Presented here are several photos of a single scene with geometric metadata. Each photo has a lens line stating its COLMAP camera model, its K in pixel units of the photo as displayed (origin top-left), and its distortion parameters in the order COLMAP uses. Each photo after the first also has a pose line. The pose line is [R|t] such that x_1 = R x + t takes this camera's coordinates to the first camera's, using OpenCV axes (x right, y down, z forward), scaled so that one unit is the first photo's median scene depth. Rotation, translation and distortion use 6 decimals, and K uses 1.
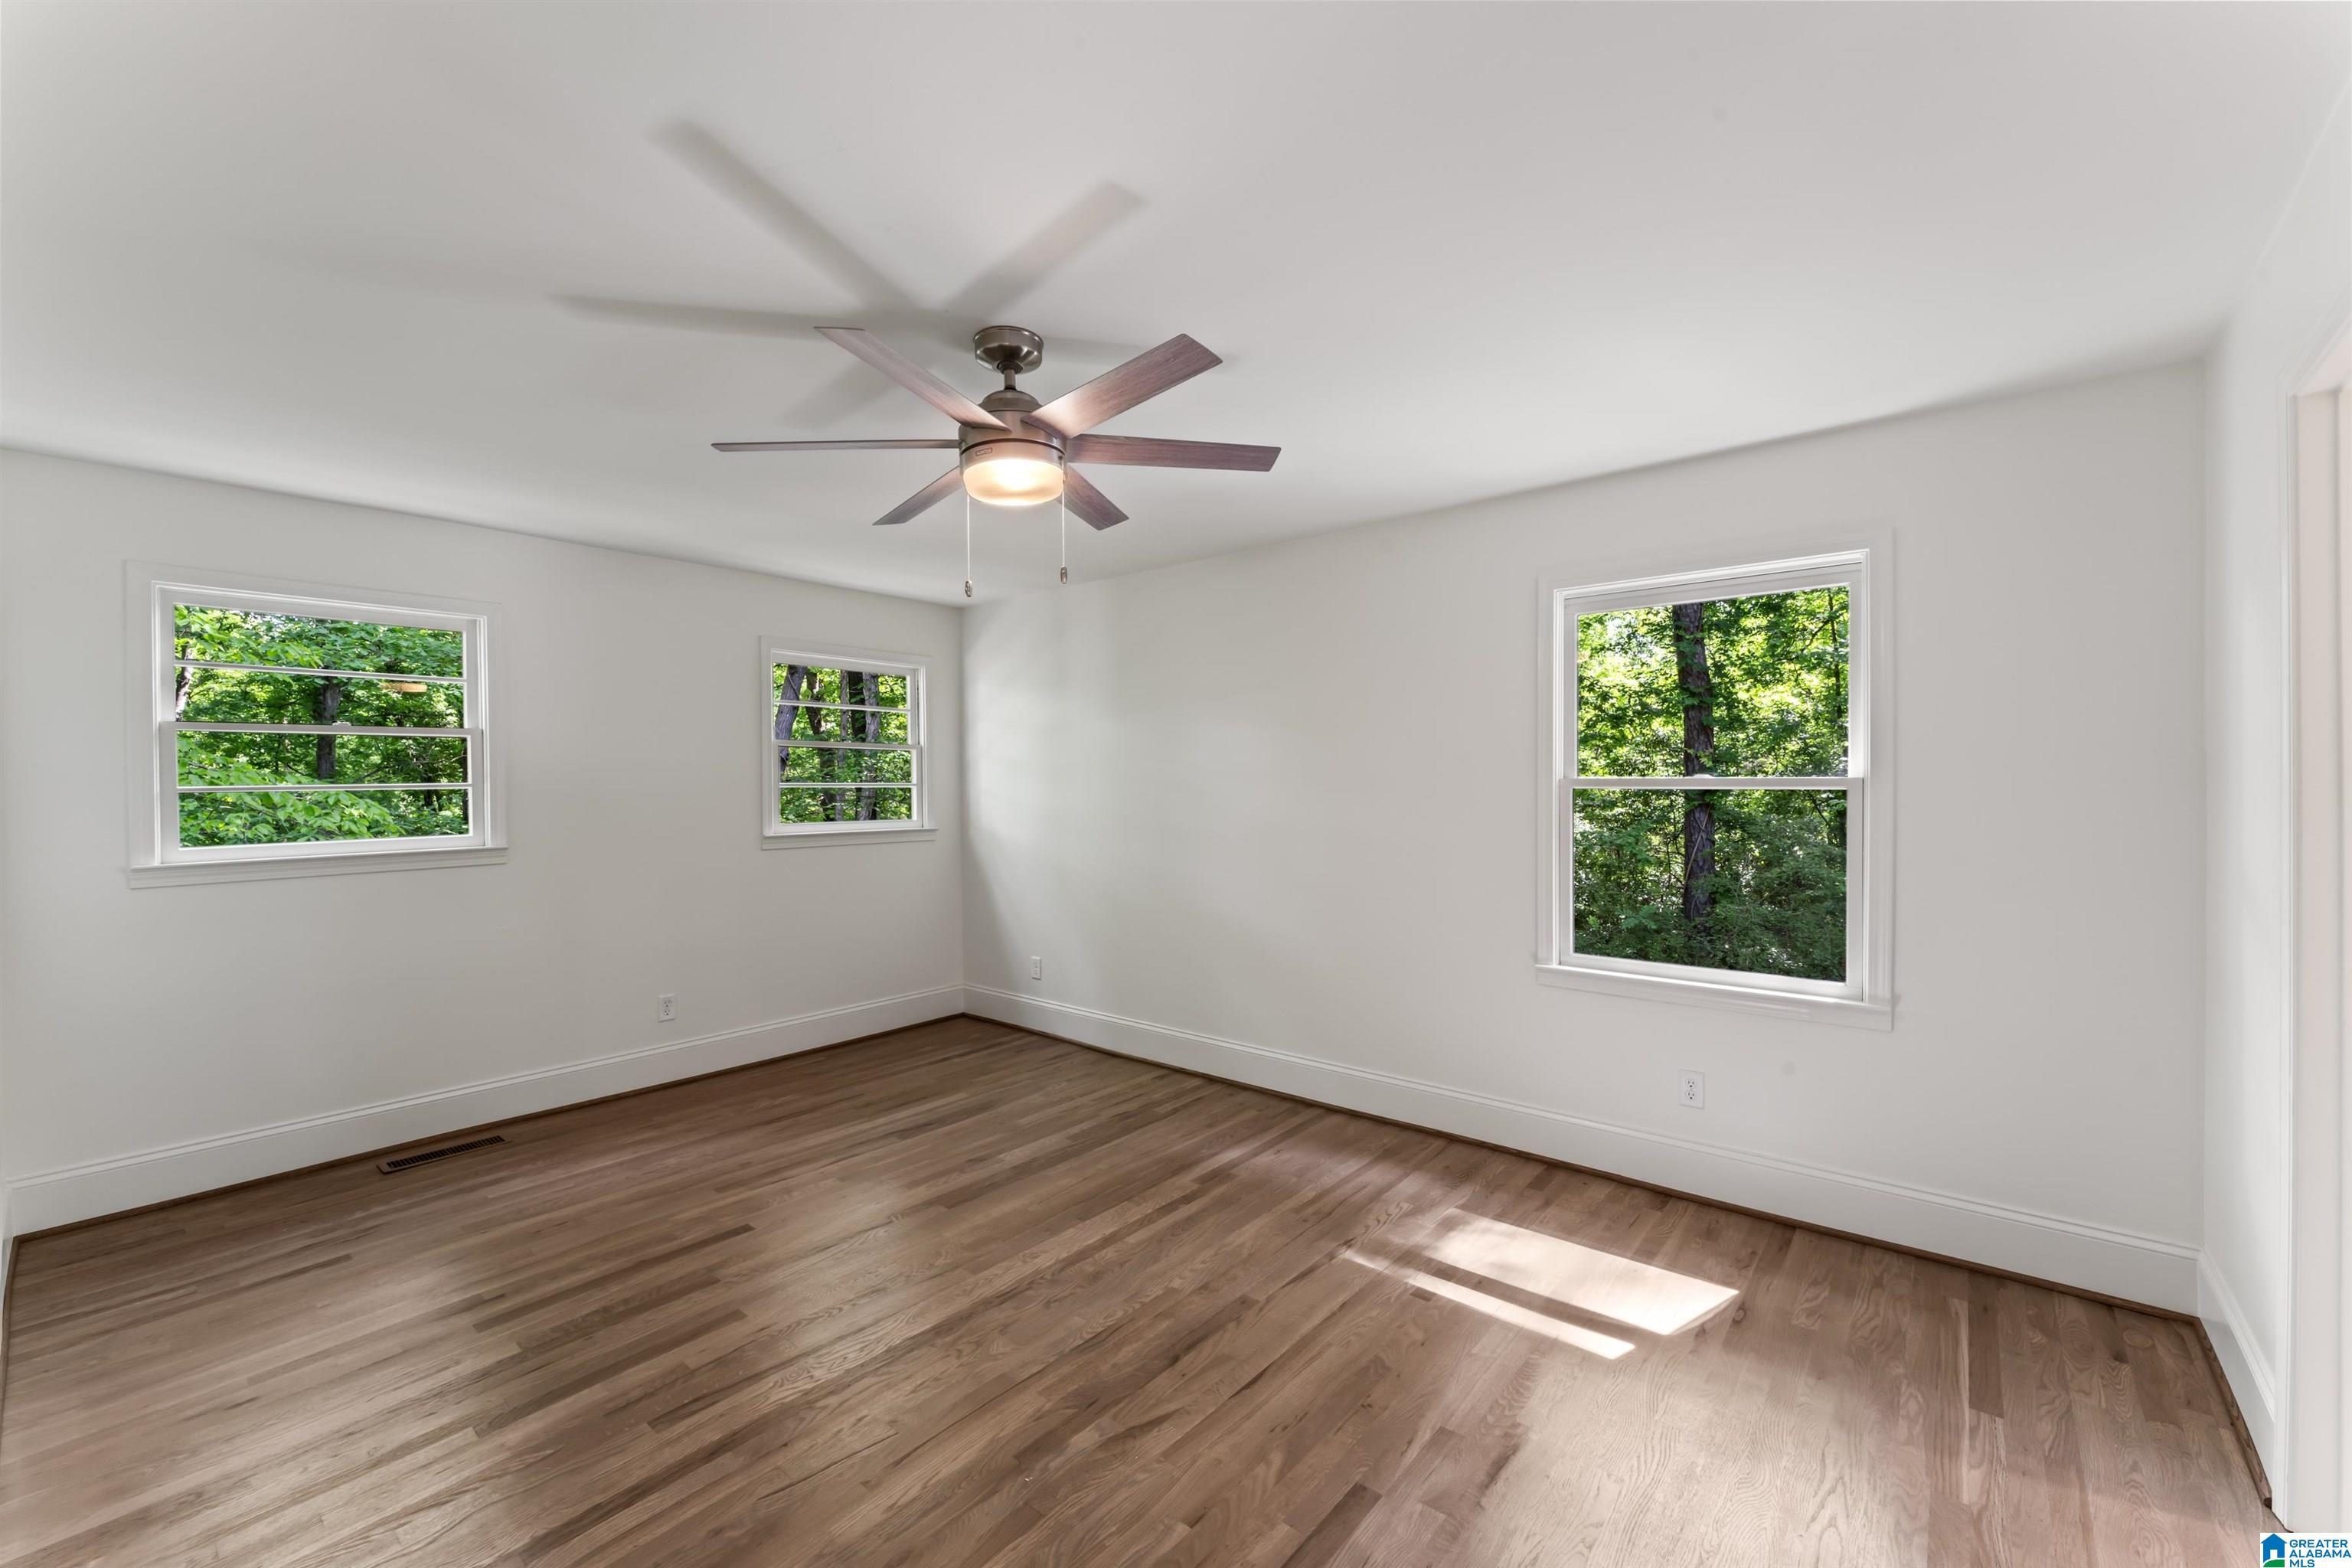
lens RADIAL K [[934.8, 0, 1176.0], [0, 934.8, 784.0], [0, 0, 1]] dist [0.001288, 0.000277]
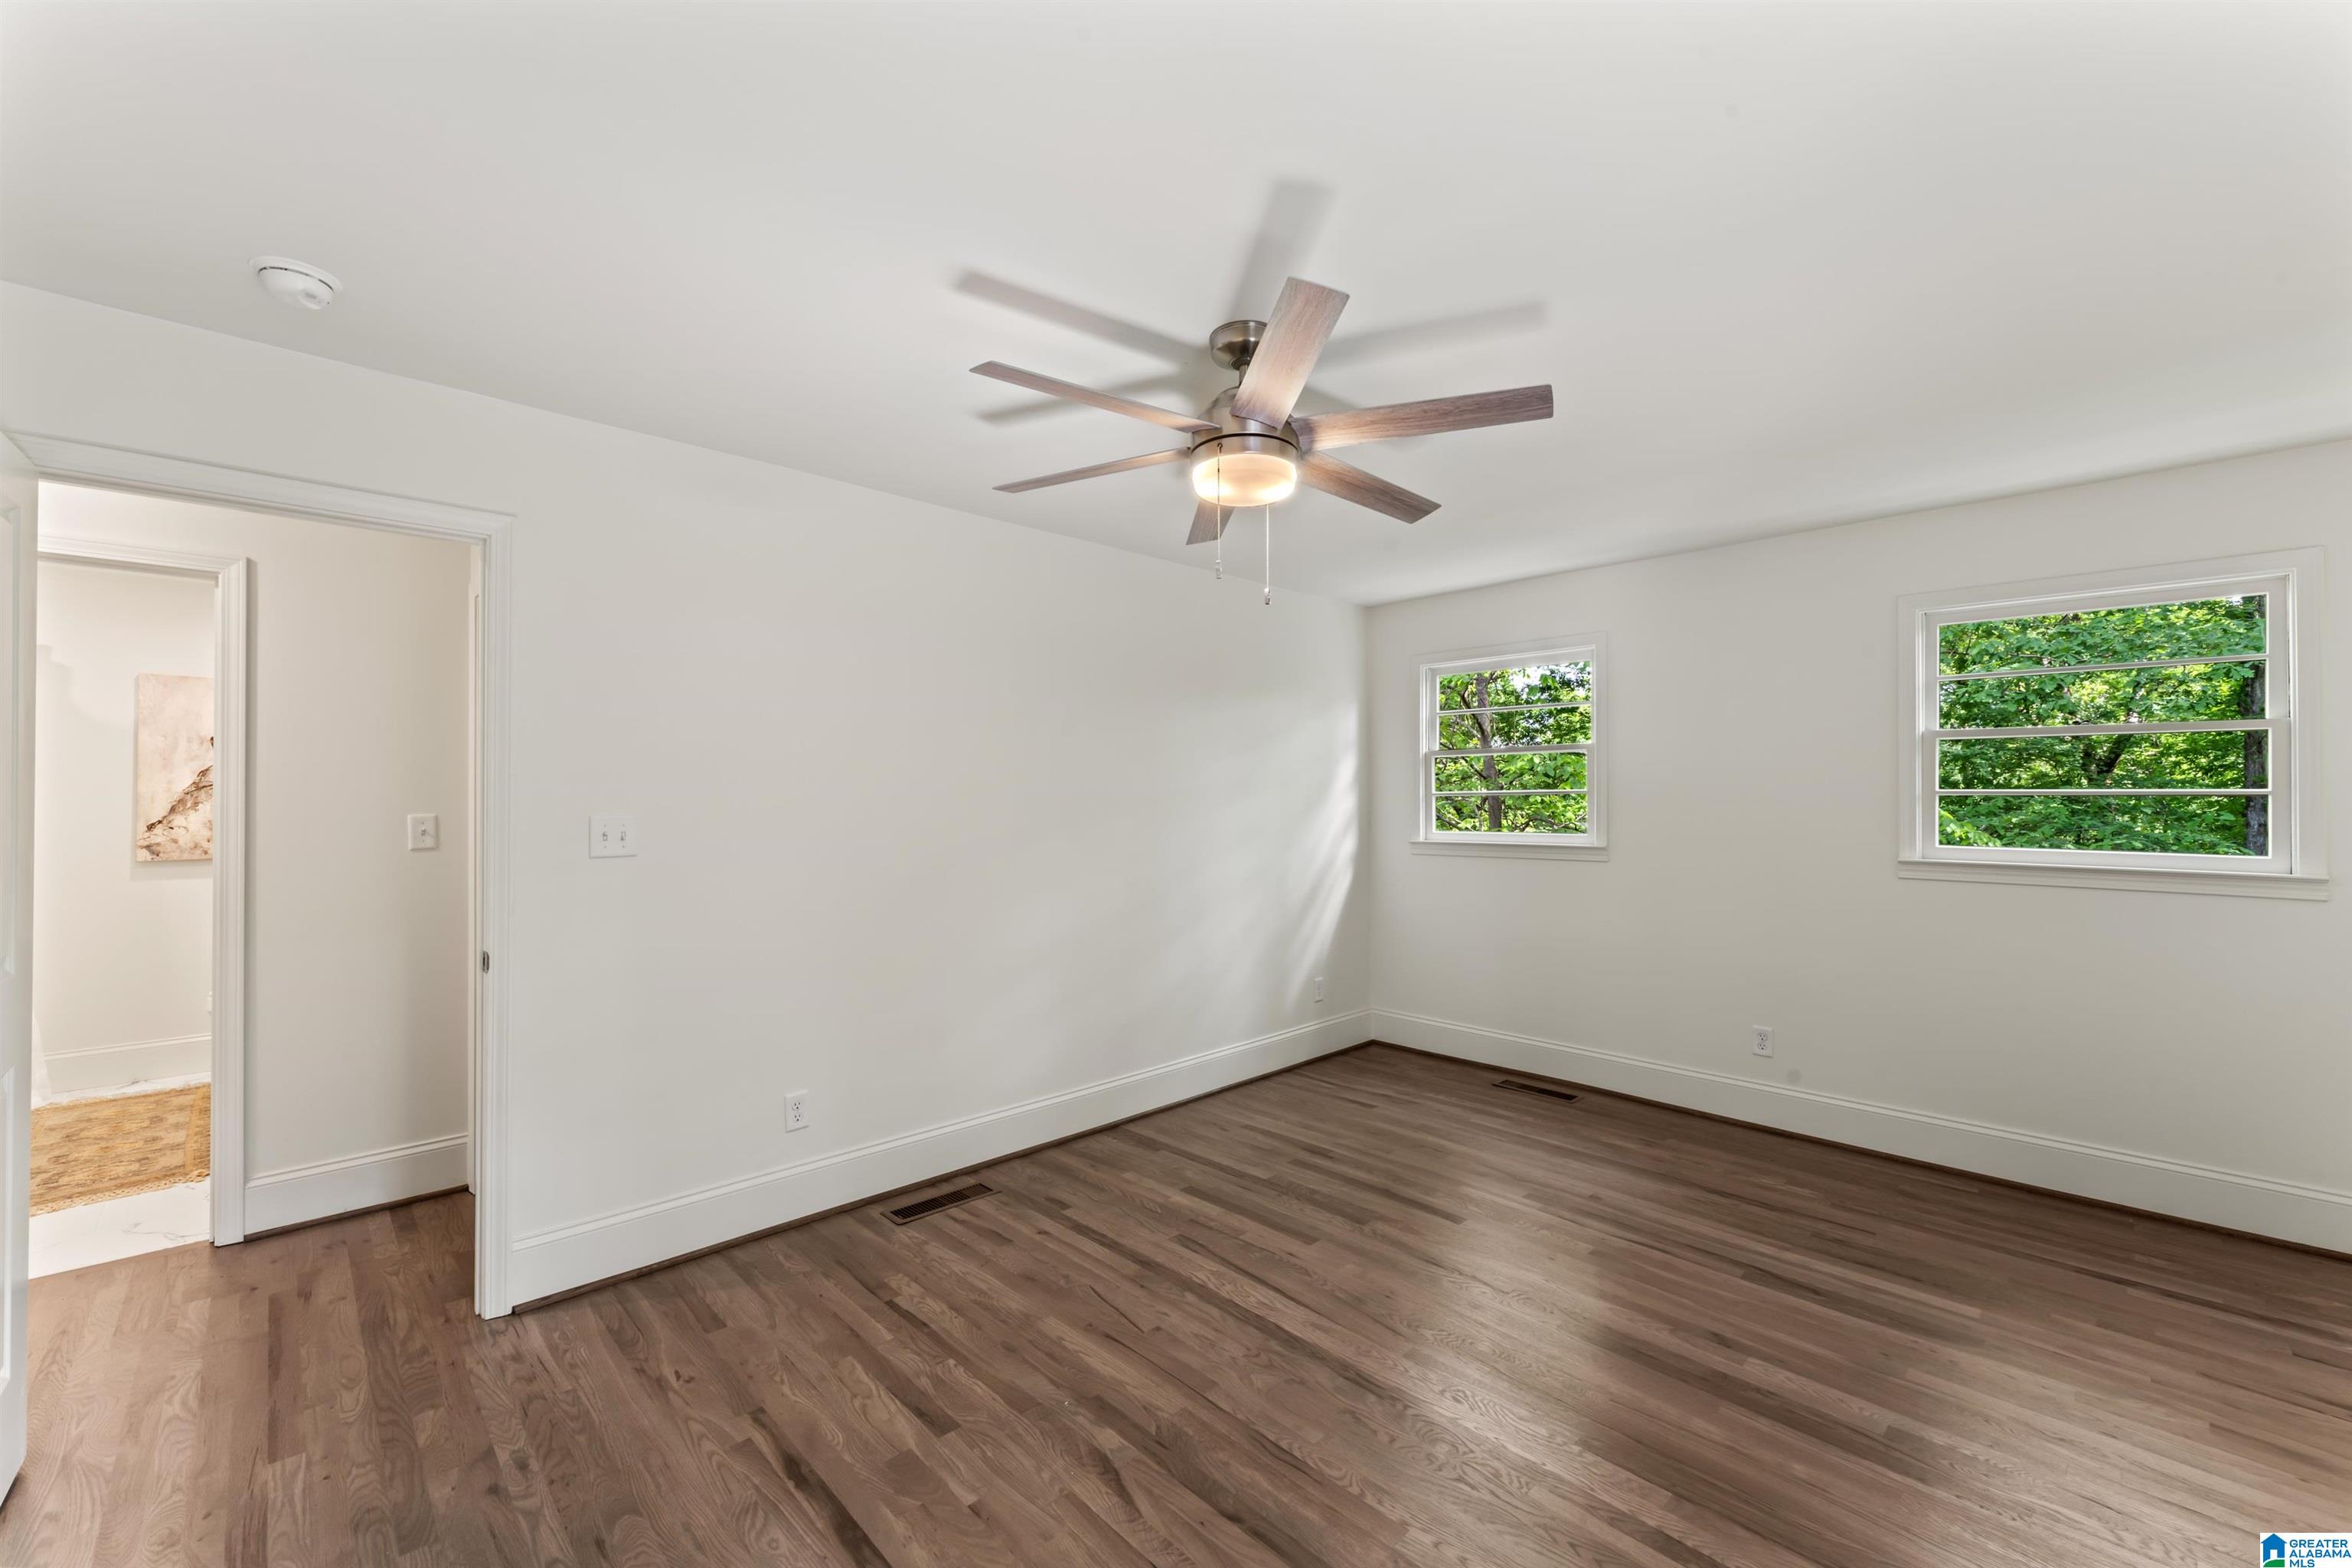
lens RADIAL K [[955.5, 0, 1176.0], [0, 955.5, 784.0], [0, 0, 1]] dist [-0.000512, -0.000028]
pose [[-0.108121, -0.004046, -0.994130, 0.593419], [-0.001137, 0.999992, -0.003946, -0.003630], [0.994137, 0.000704, -0.108125, 0.757528]]
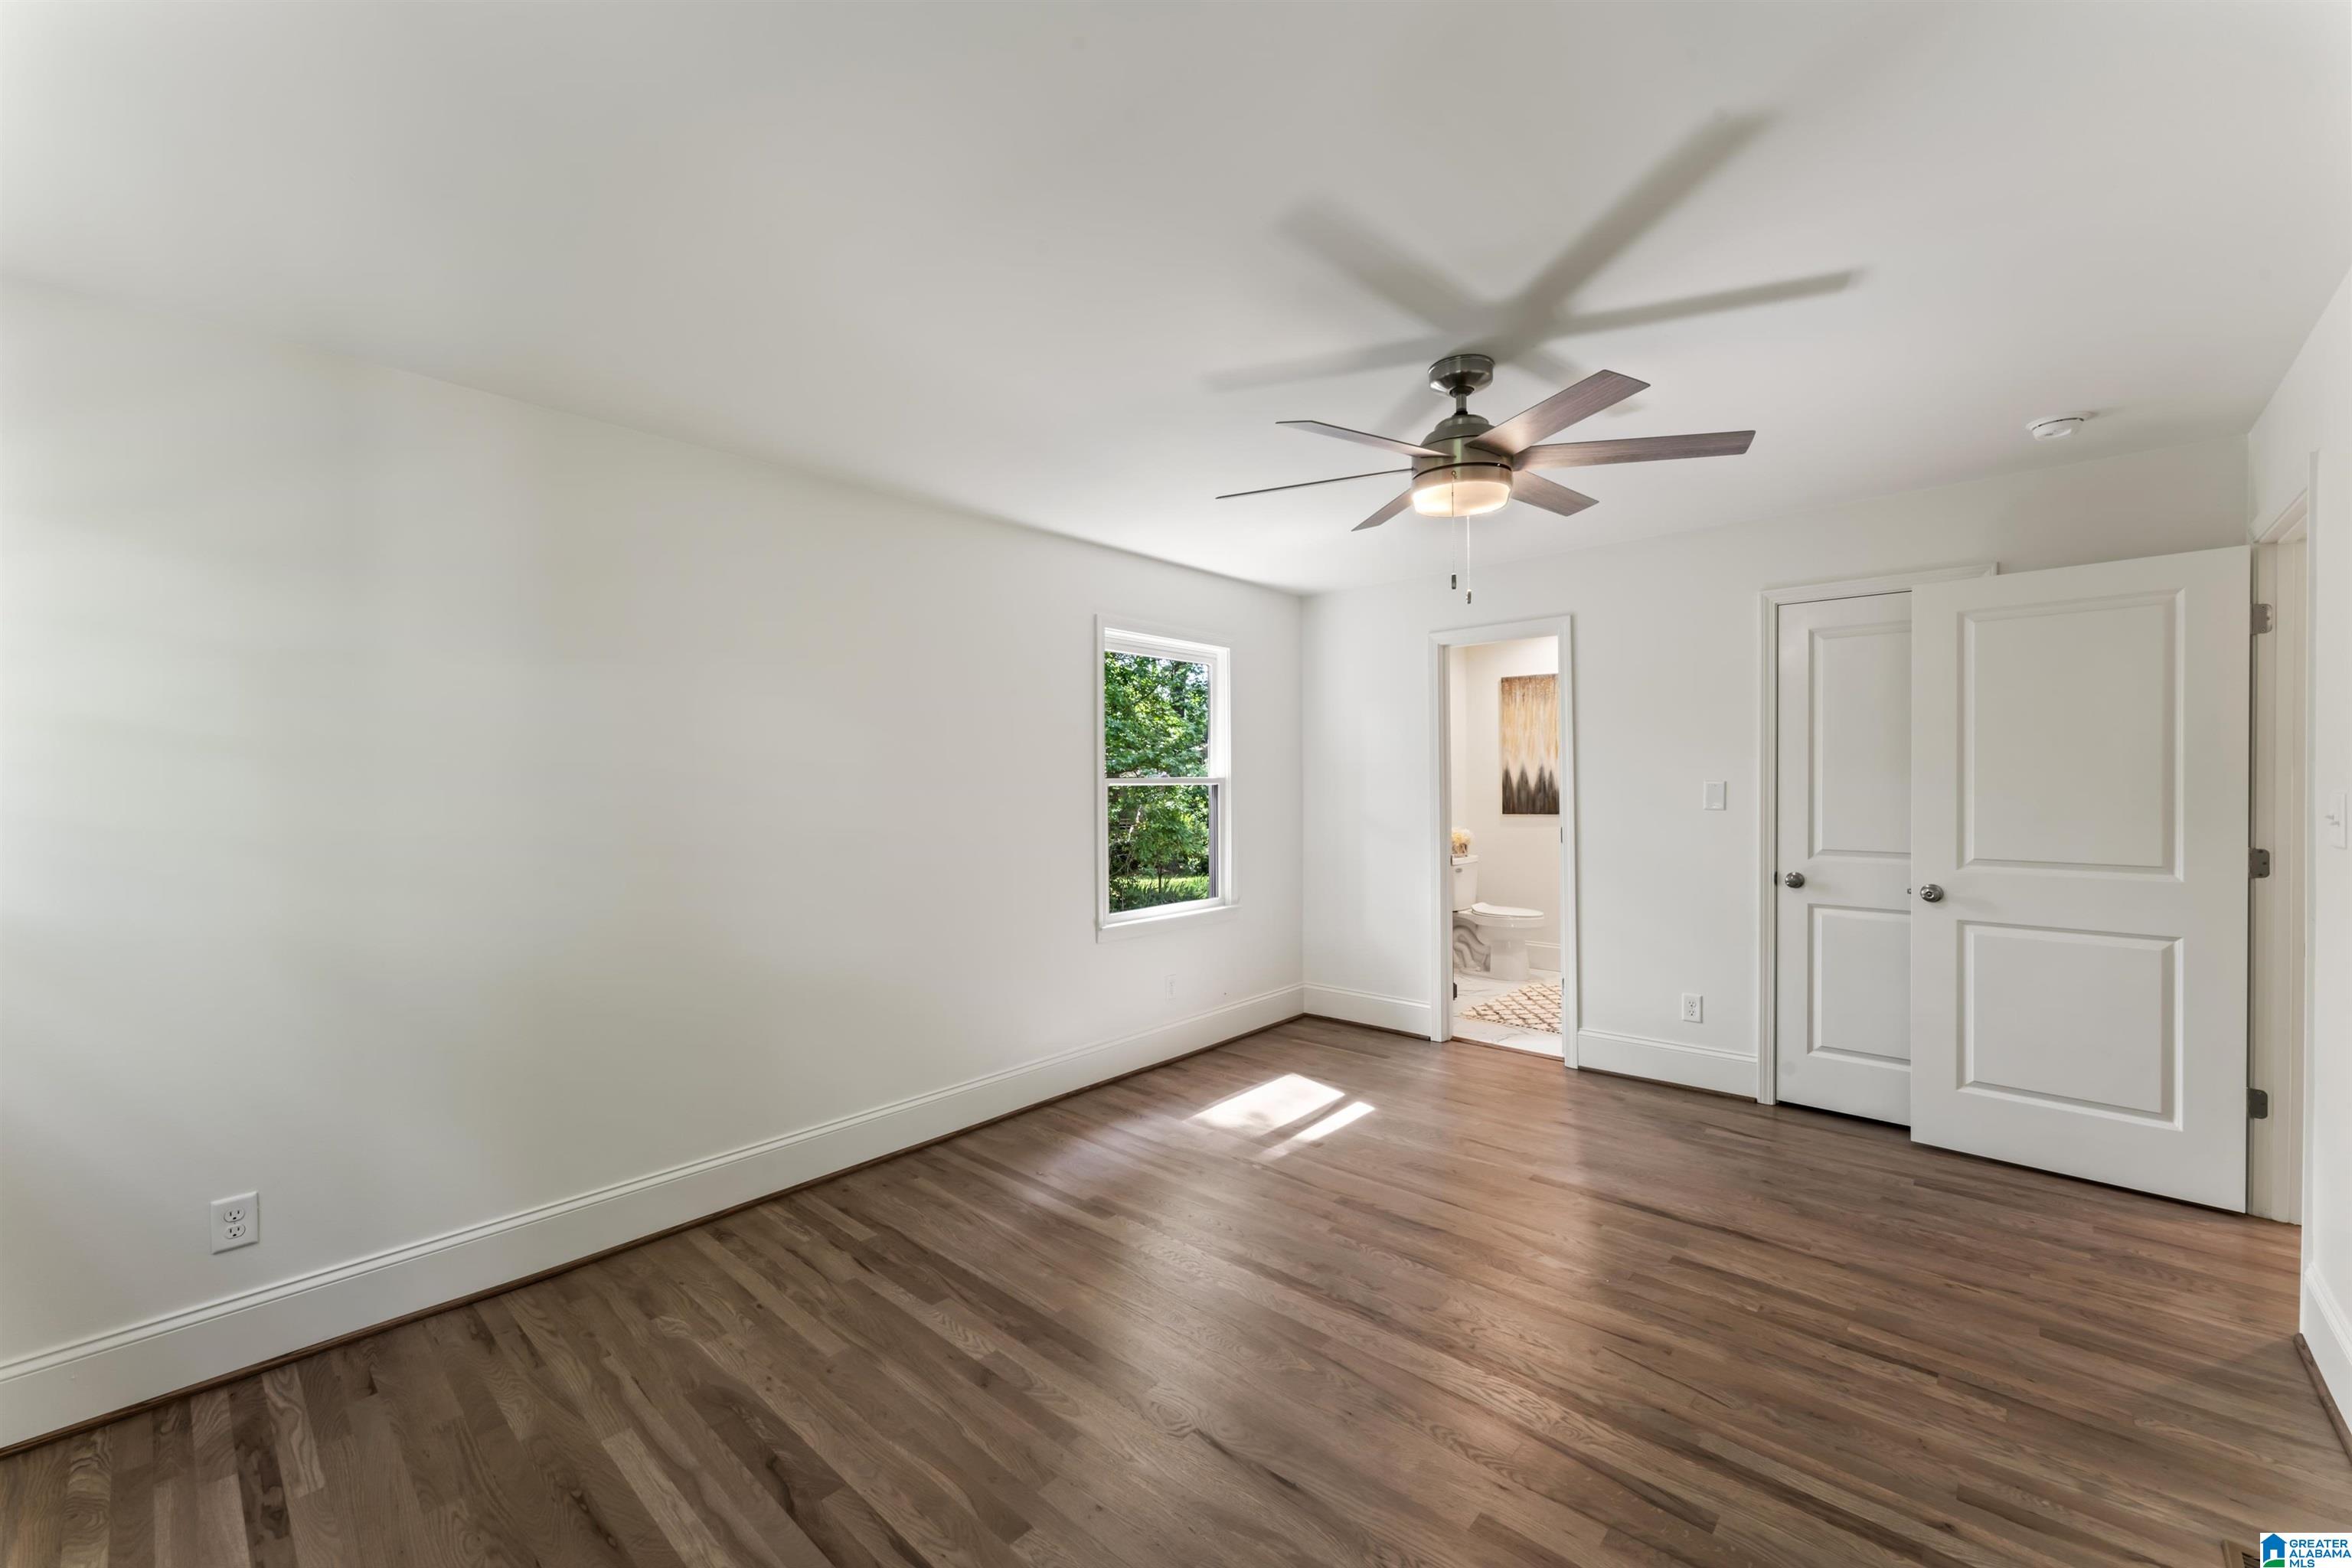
lens RADIAL K [[934.8, 0, 1176.0], [0, 934.8, 784.0], [0, 0, 1]] dist [0.001288, 0.000277]
pose [[0.038976, -0.000871, 0.999240, -0.930857], [0.009567, 0.999954, 0.000498, 0.007232], [-0.999194, 0.009540, 0.038983, 0.945029]]
